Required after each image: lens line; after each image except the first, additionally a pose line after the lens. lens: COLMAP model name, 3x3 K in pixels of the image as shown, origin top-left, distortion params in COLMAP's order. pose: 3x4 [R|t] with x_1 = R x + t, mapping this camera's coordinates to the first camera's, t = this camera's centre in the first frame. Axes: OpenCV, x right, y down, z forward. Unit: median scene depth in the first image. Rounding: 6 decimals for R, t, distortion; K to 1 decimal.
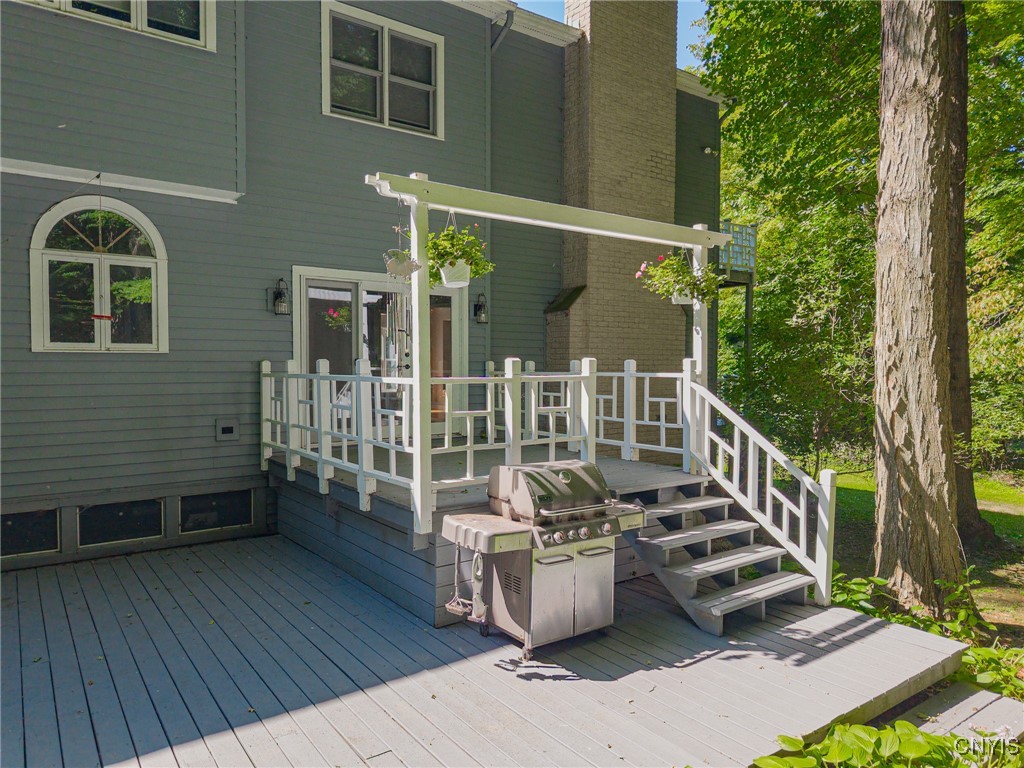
lens RADIAL K [[707.3, 0, 516.7], [0, 707.3, 385.5], [0, 0, 1]] dist [0.009502, -0.001953]
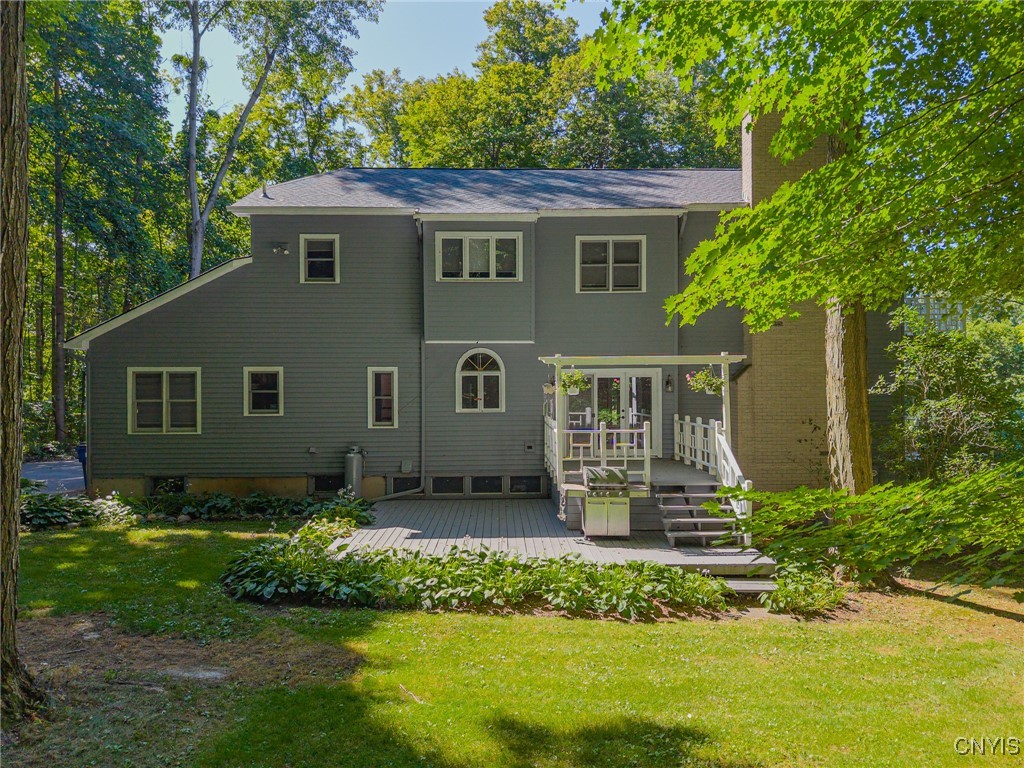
lens RADIAL K [[707.3, 0, 513.0], [0, 707.3, 384.0], [0, 0, 1]] dist [0.009502, -0.001953]
pose [[0.818859, -0.006776, -0.573955, 0.885683], [-0.010101, 0.999605, -0.026211, -0.082636], [0.573906, 0.027260, 0.818467, -0.900566]]
